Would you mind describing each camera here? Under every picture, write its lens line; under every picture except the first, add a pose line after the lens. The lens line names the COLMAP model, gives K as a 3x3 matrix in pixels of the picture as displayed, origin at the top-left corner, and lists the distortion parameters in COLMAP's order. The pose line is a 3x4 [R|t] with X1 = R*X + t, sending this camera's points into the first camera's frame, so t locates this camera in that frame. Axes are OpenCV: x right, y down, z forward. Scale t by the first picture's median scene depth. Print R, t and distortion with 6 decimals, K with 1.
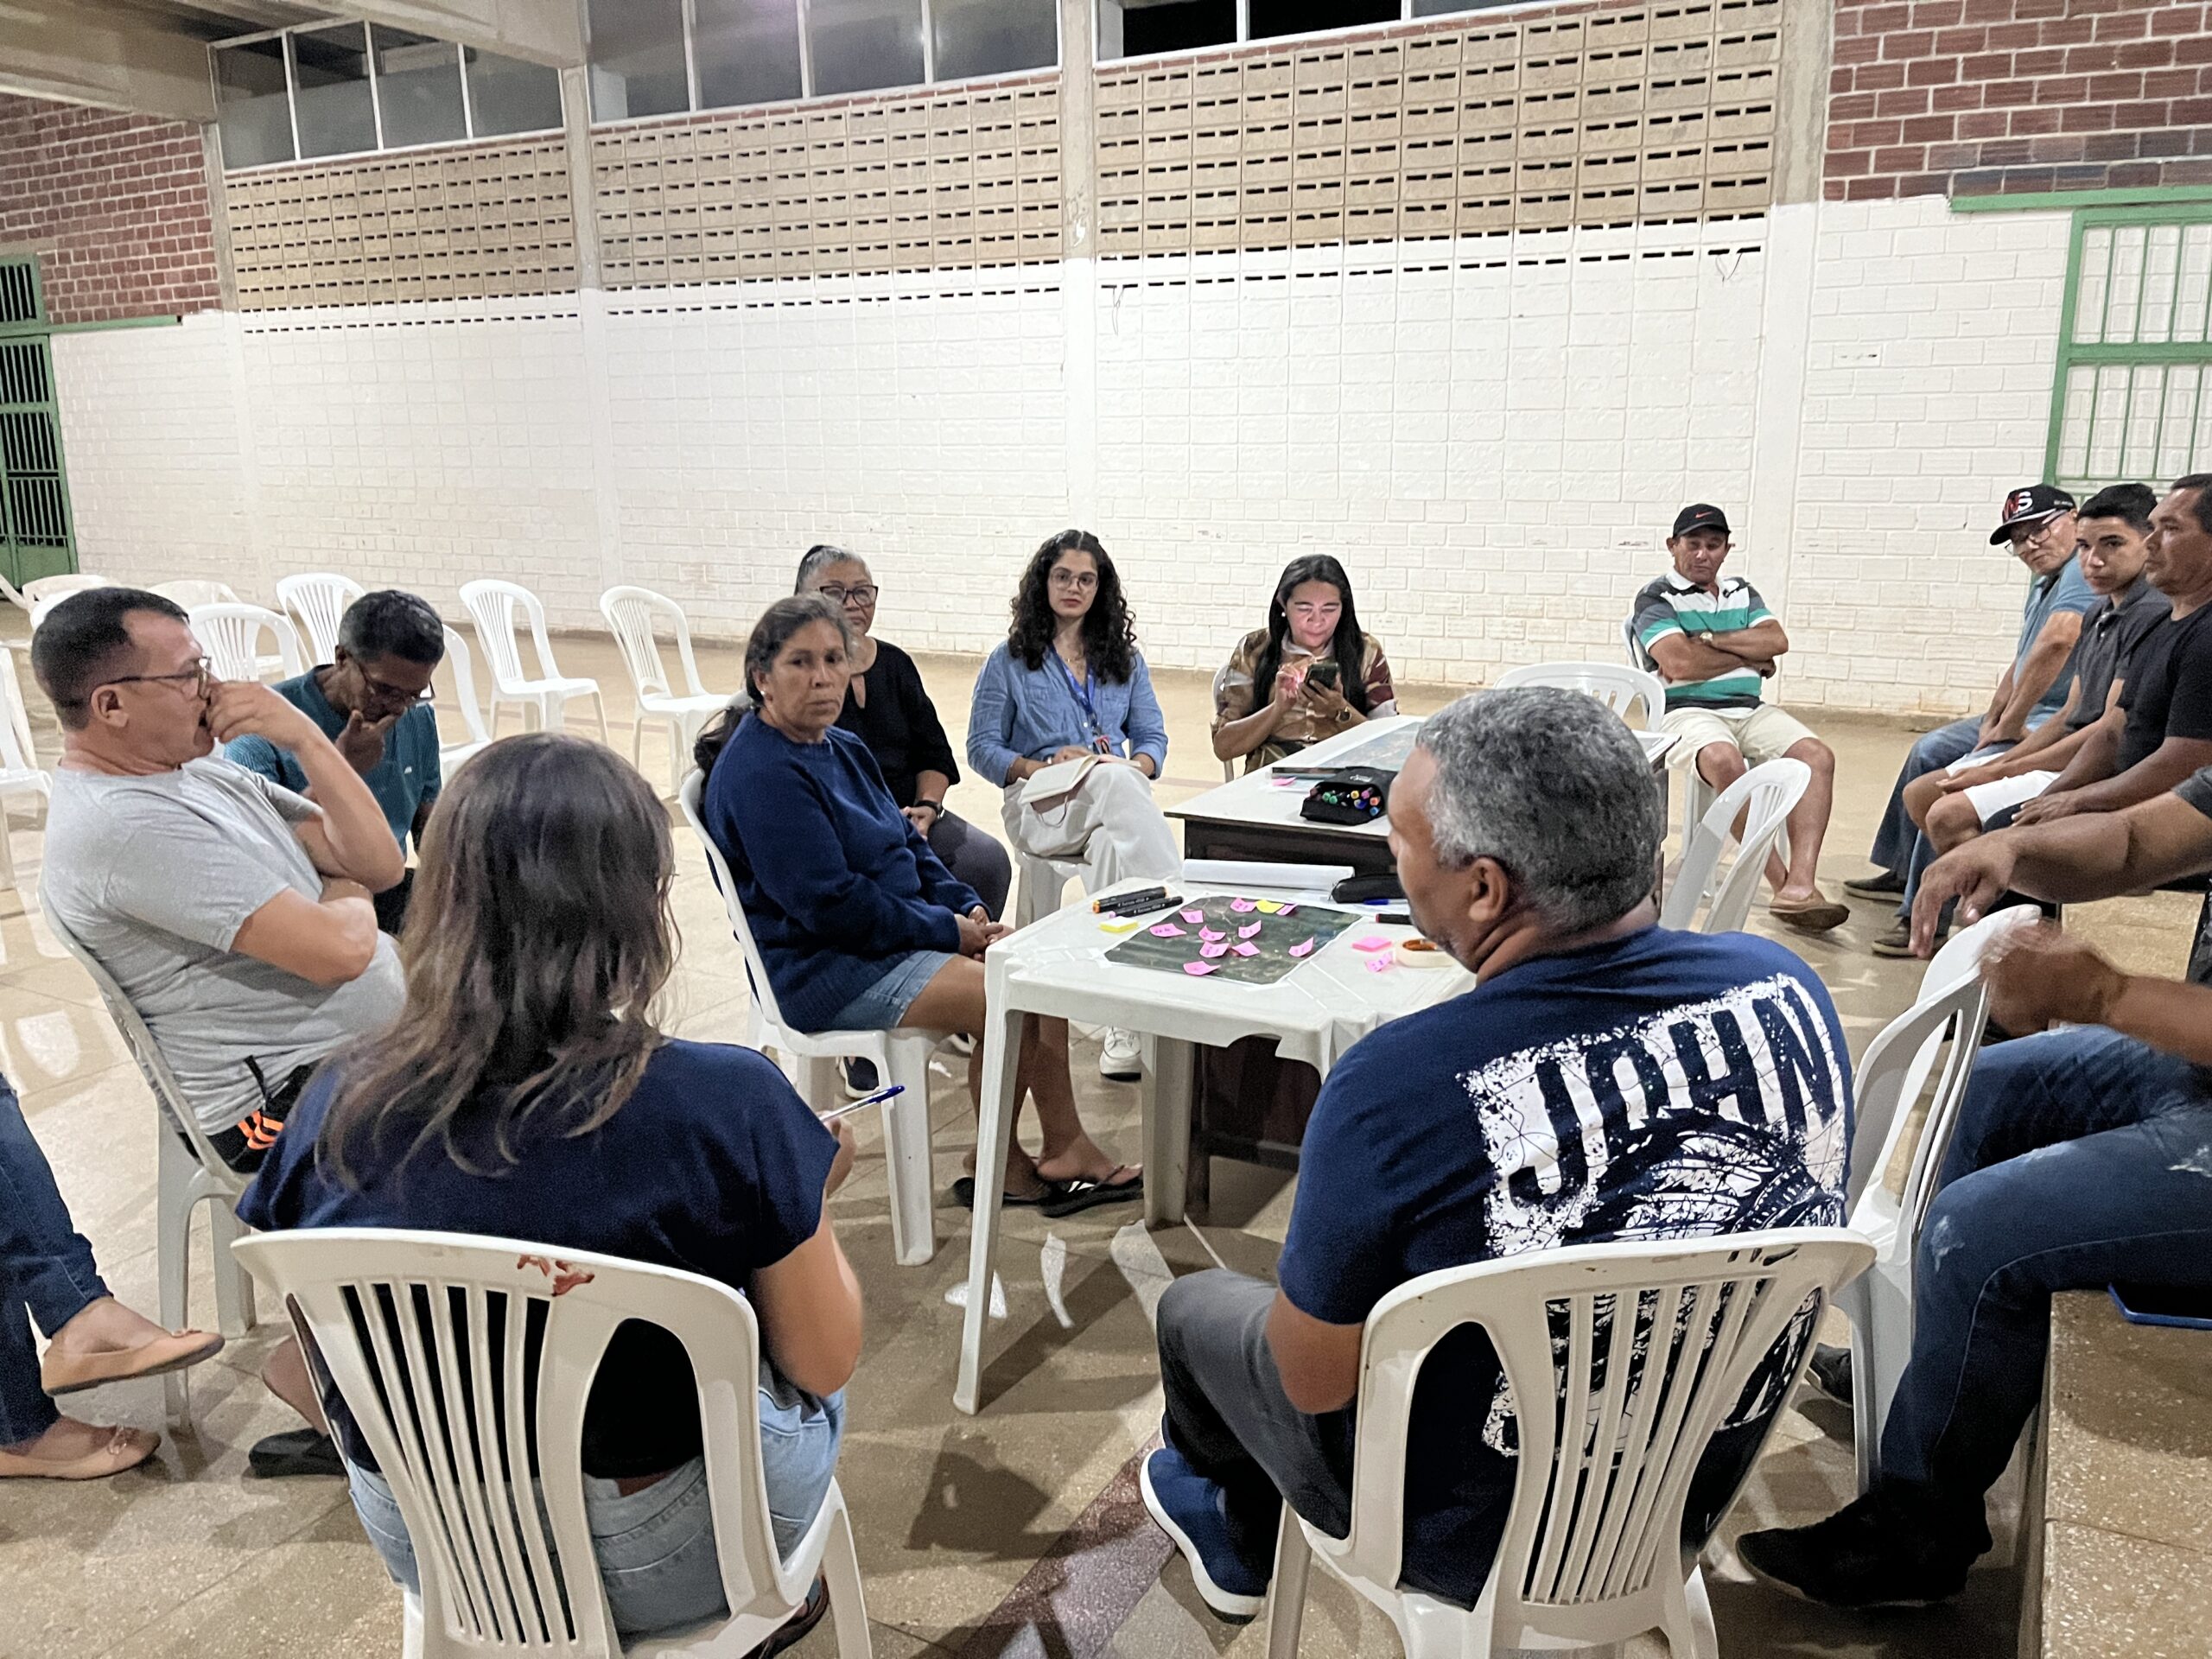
lens RADIAL K [[1674.8, 0, 1111.1], [0, 1674.8, 814.7], [0, 0, 1]] dist [0.059441, -0.084242]
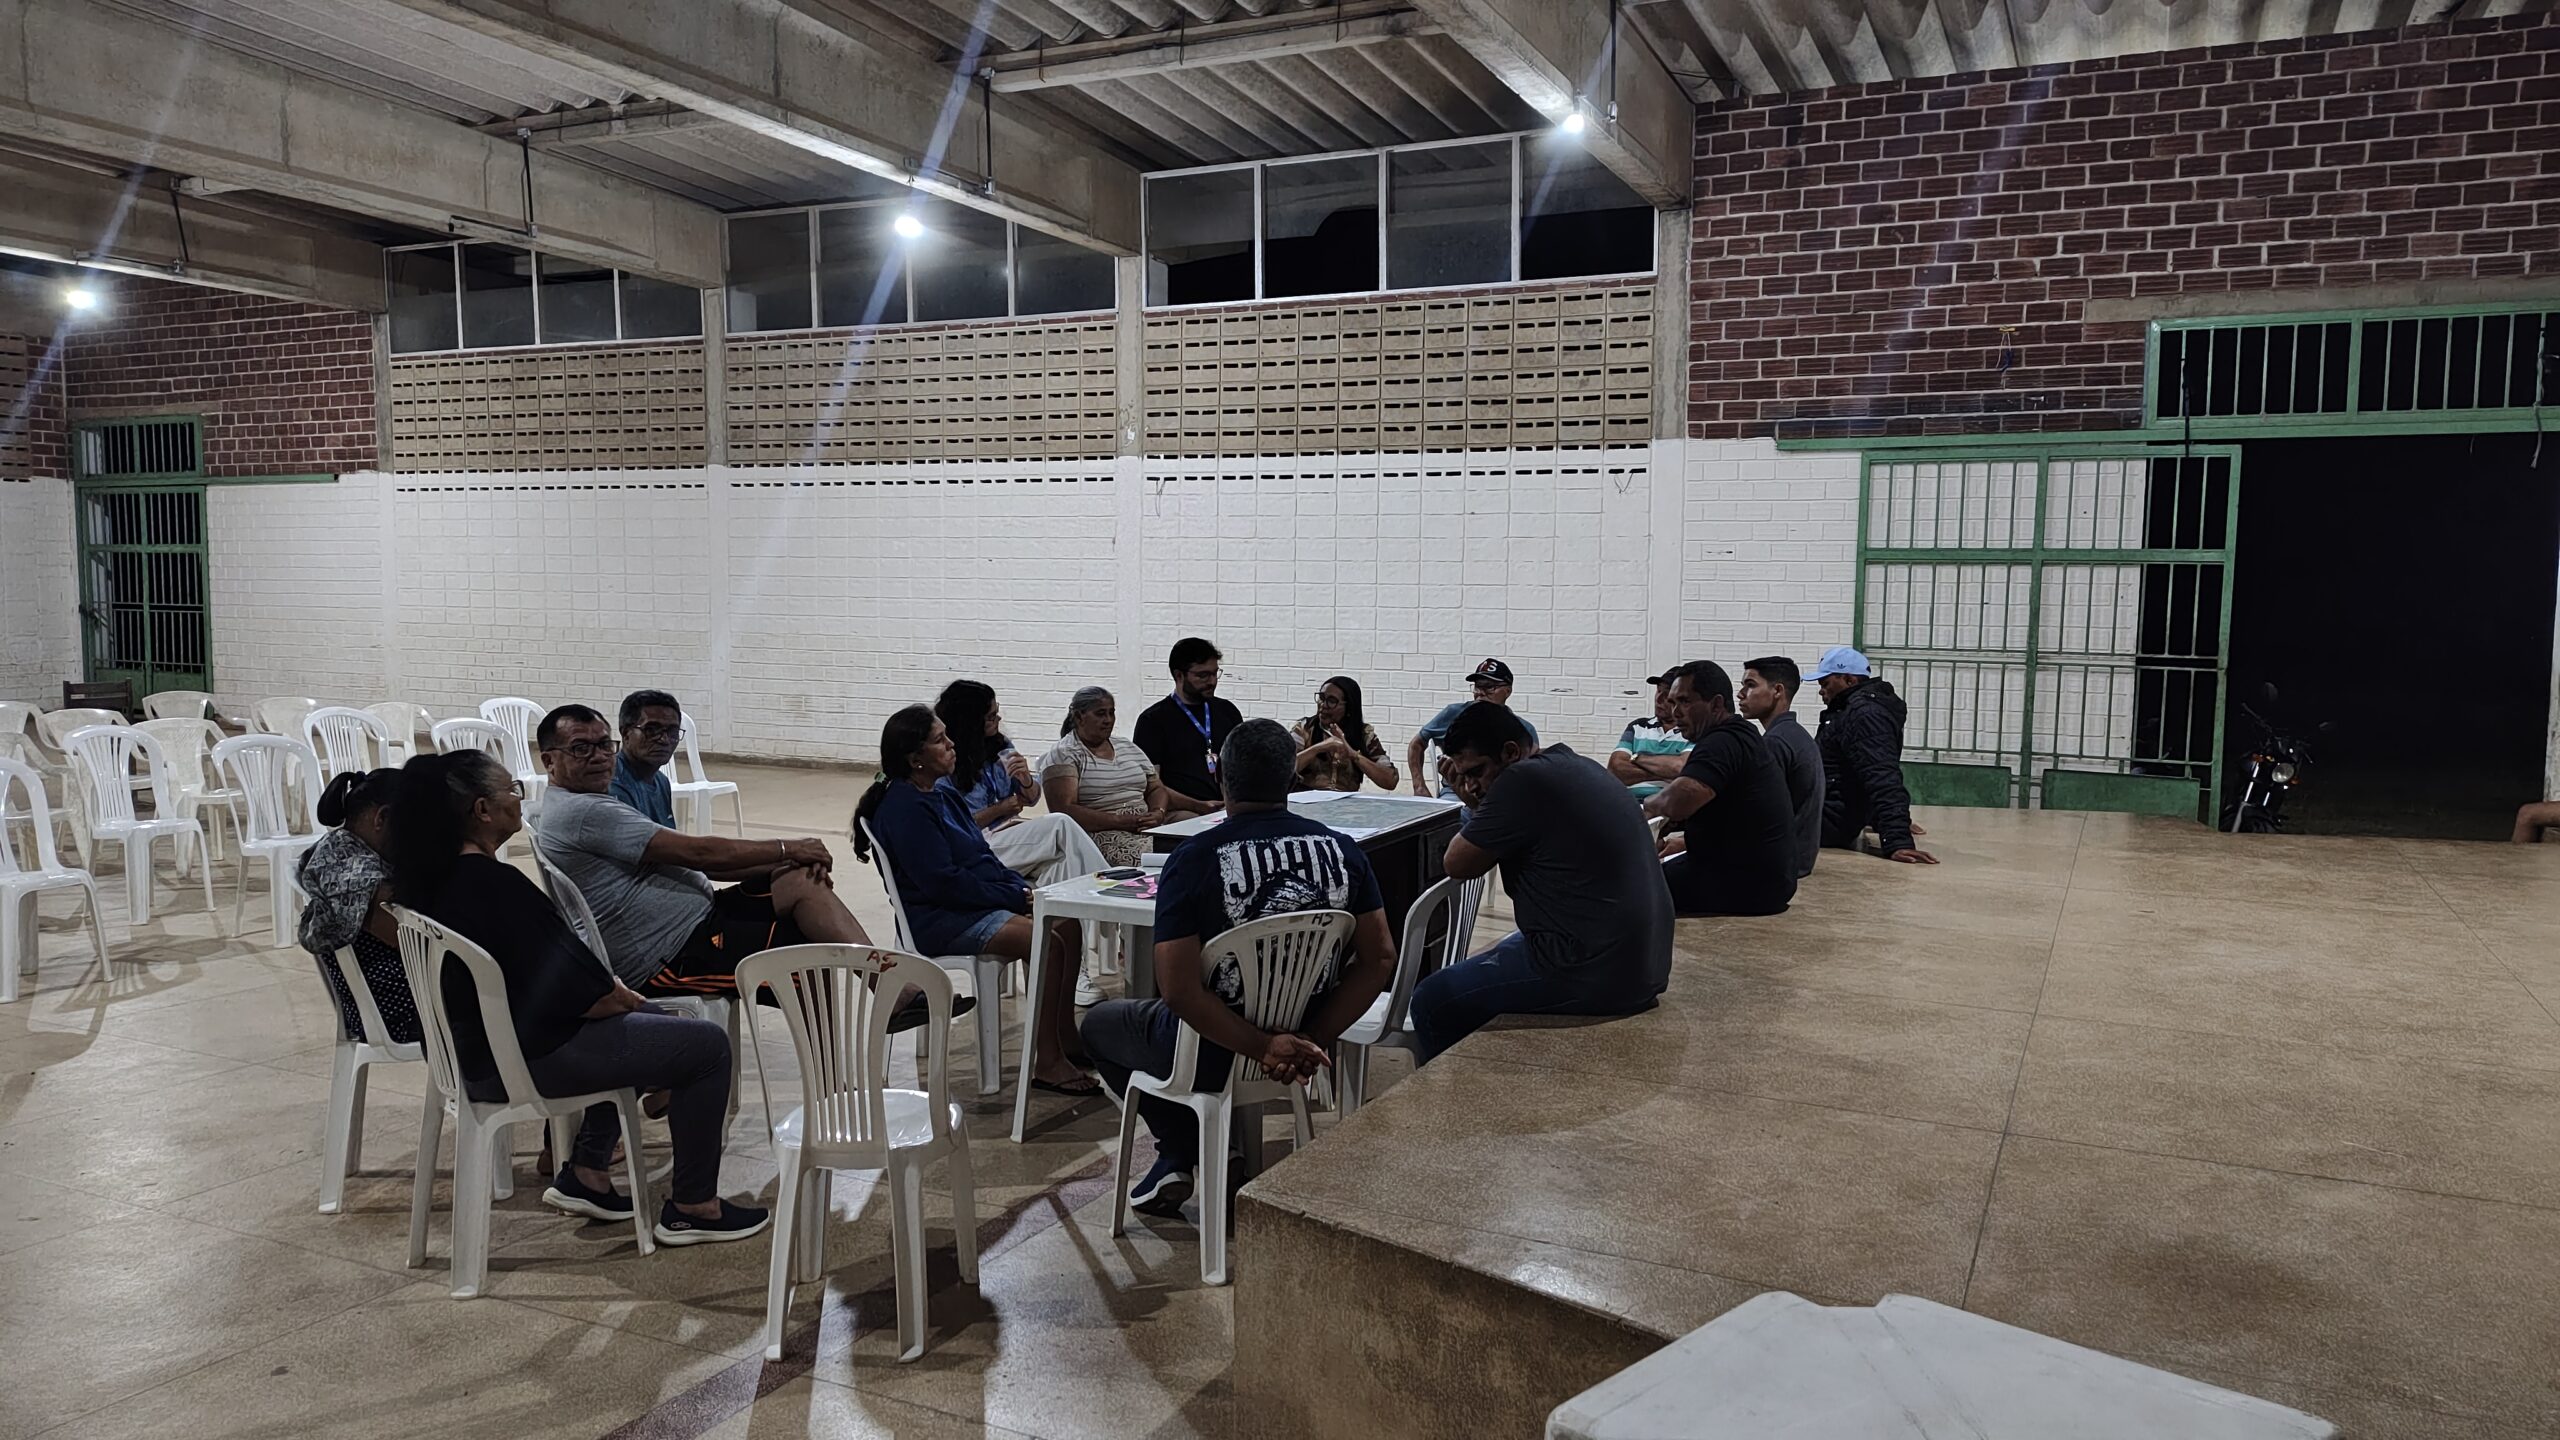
lens RADIAL K [[1710.9, 0, 1268.4], [0, 1710.9, 731.5], [0, 0, 1]] dist [0.012465, -0.015424]
pose [[0.998263, 0.013424, 0.057365, 0.014815], [-0.005725, 0.991190, -0.132322, 0.039933], [-0.058636, 0.131764, 0.989545, -0.244428]]
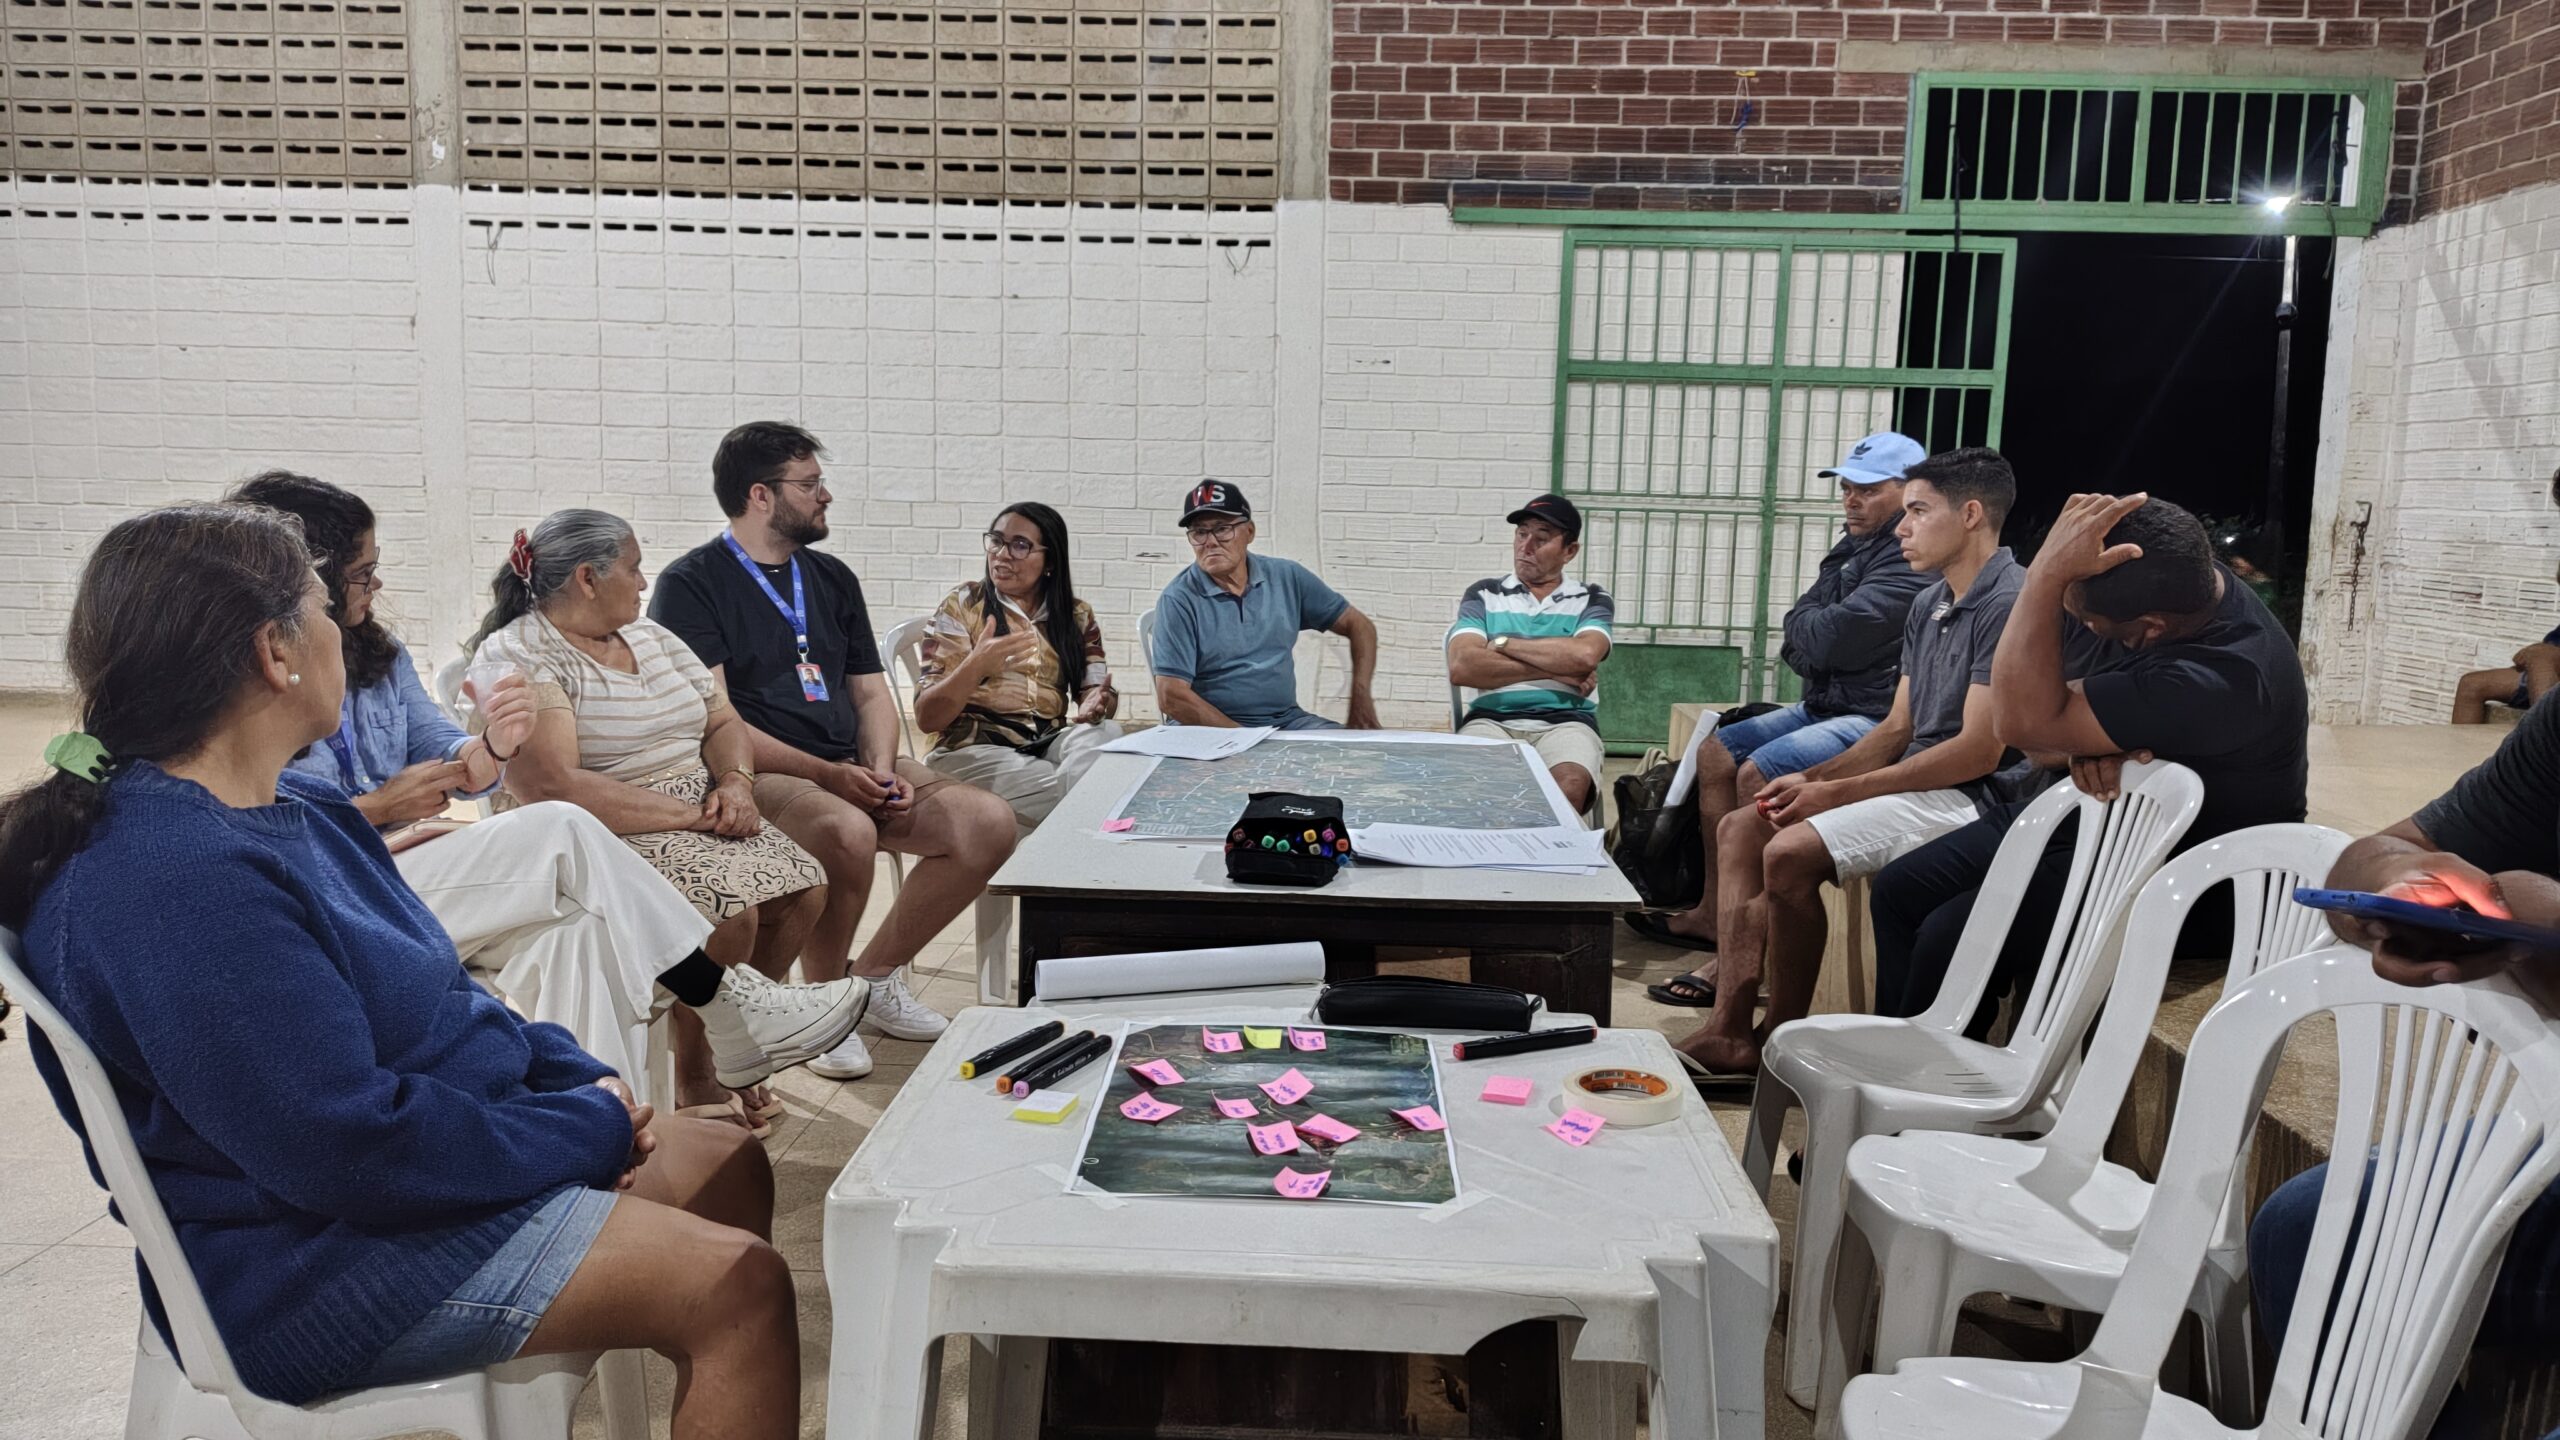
lens RADIAL K [[1759.0, 0, 1285.5], [0, 1759.0, 709.7], [0, 0, 1]] dist [0.047084, -0.059732]
pose [[0.890380, -0.026115, 0.454469, -0.053295], [0.066607, 0.995082, -0.073313, -0.004335], [-0.450320, 0.095547, 0.887740, 0.134375]]
